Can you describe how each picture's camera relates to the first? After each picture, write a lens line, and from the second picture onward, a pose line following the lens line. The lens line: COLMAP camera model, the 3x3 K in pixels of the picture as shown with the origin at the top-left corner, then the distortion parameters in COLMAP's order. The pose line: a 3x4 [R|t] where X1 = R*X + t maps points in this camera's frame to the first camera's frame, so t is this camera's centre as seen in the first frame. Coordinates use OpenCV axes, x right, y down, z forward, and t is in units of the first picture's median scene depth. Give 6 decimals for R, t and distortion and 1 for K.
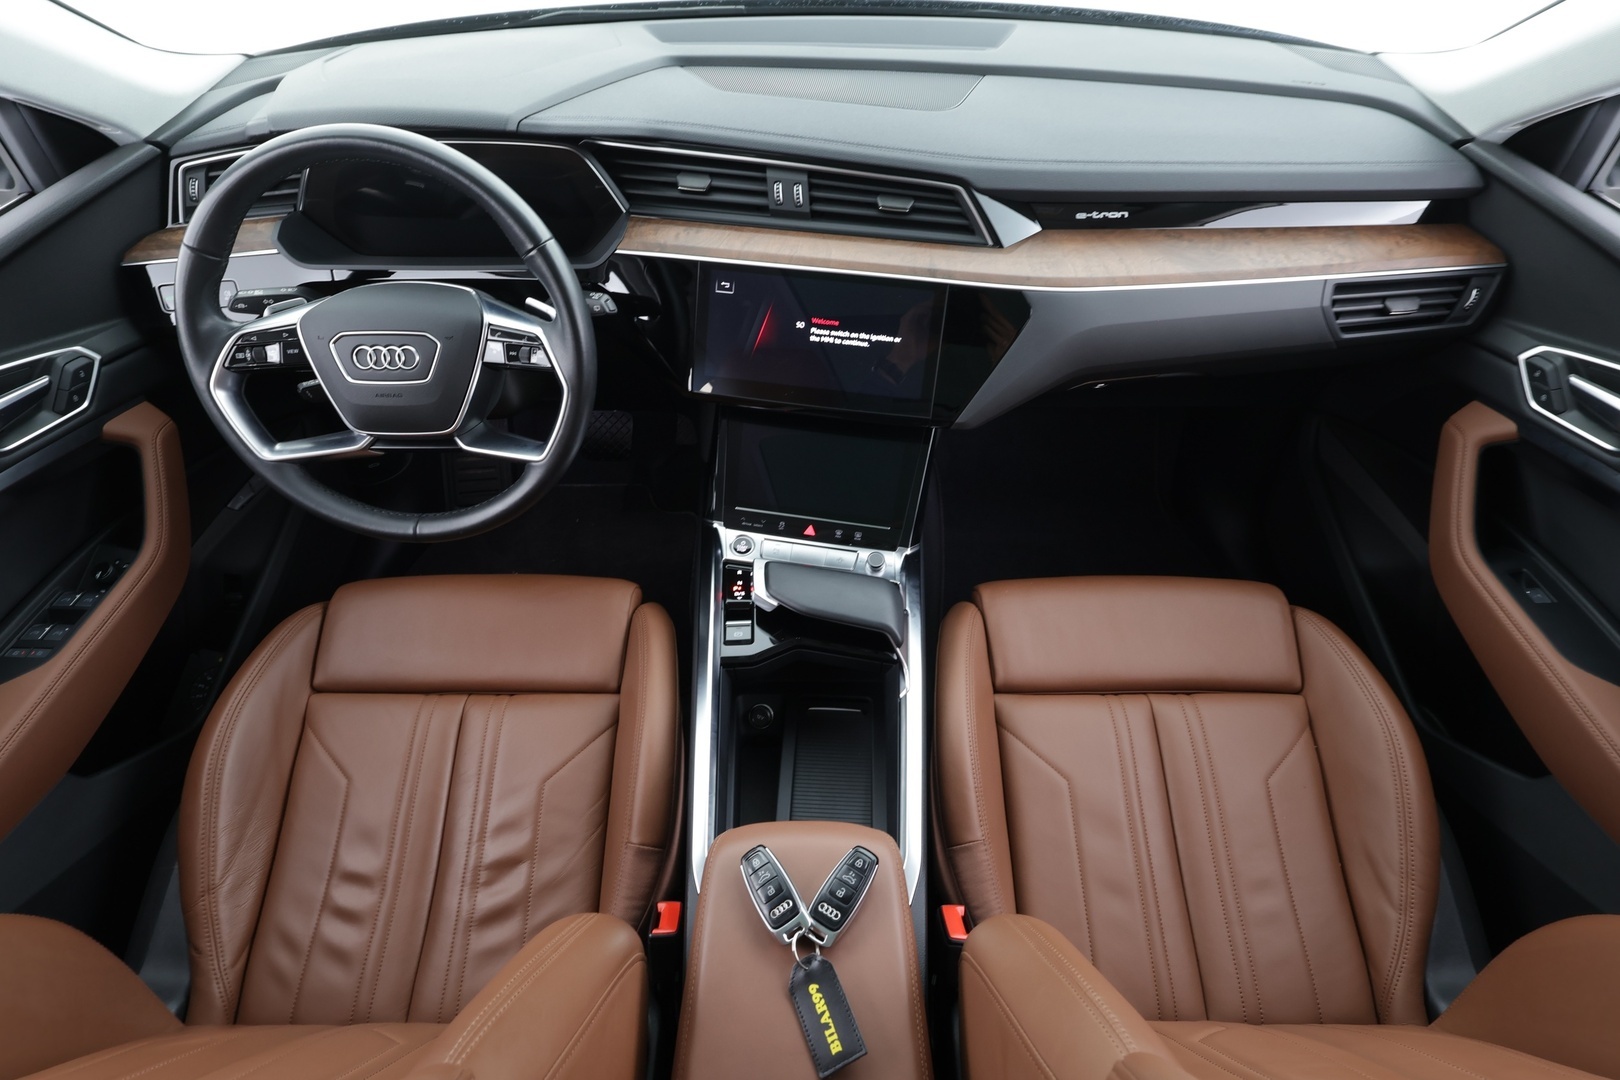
lens RADIAL K [[836.4, 0, 805.8], [0, 836.4, 549.0], [0, 0, 1]] dist [-0.007924, 0.002237]
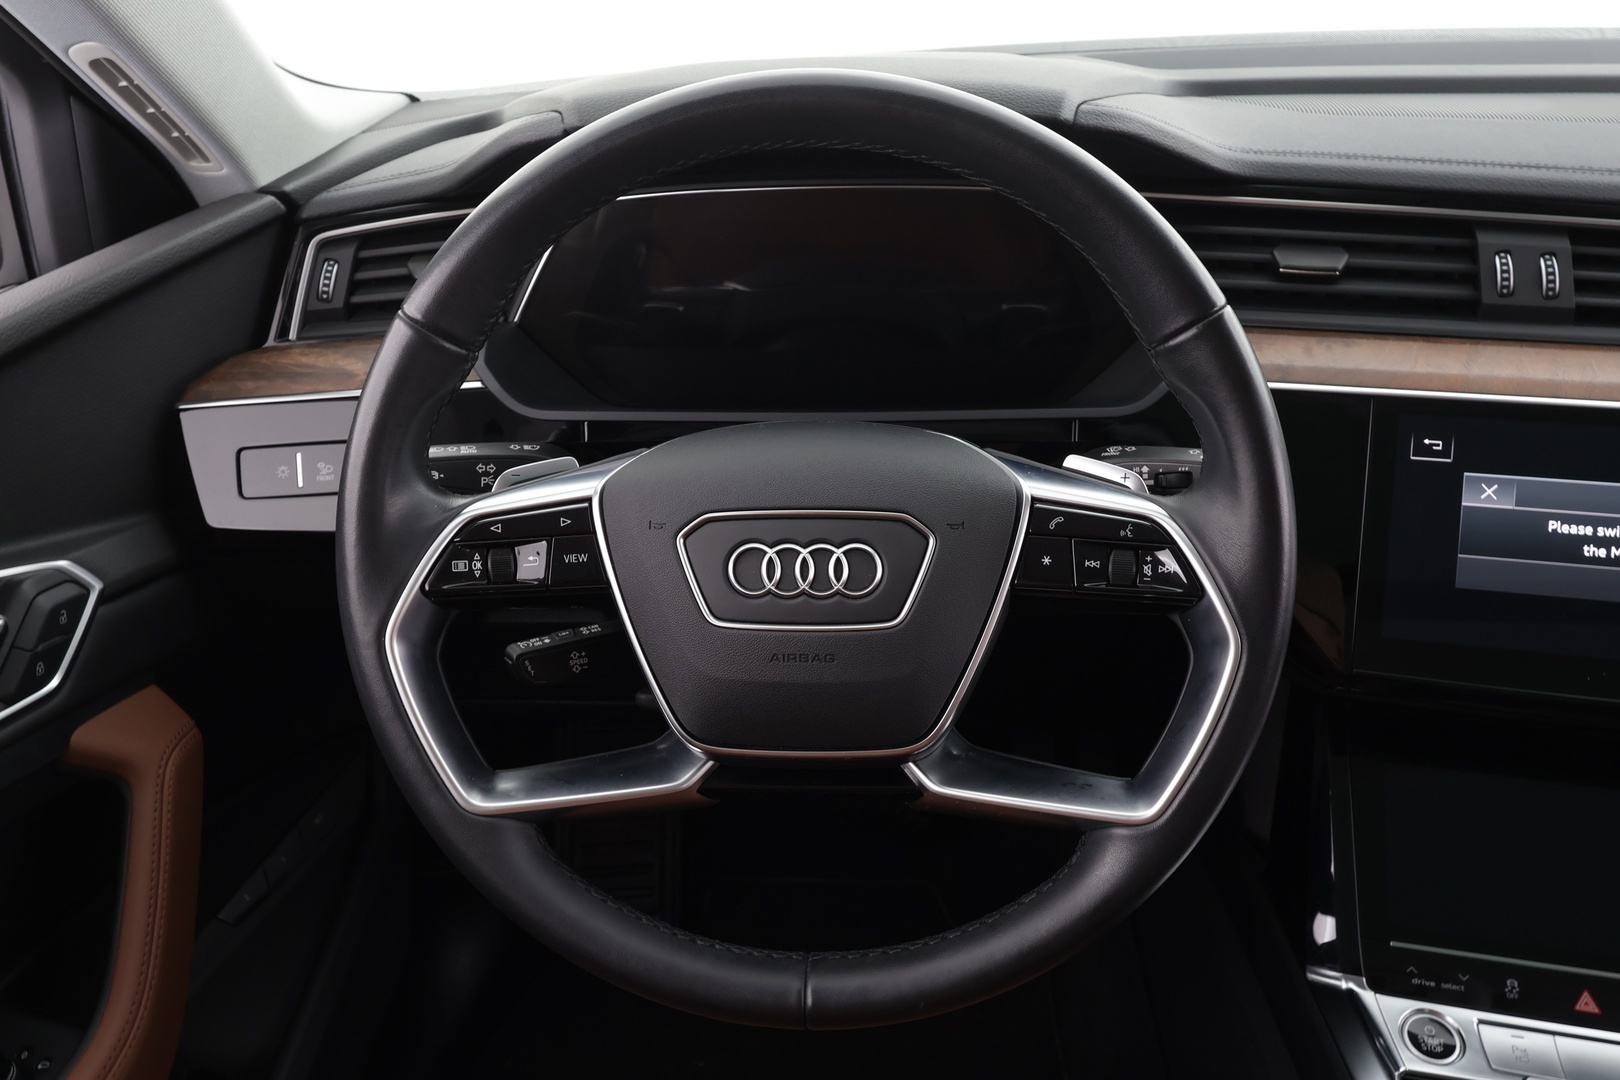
lens RADIAL K [[1298.9, 0, 815.3], [0, 1298.9, 543.1], [0, 0, 1]] dist [-0.003673, -0.002524]
pose [[0.998598, 0.000580, -0.052922, -0.404580], [-0.018019, 0.943925, -0.329667, -0.020652], [0.049763, 0.330159, 0.942613, 0.324036]]
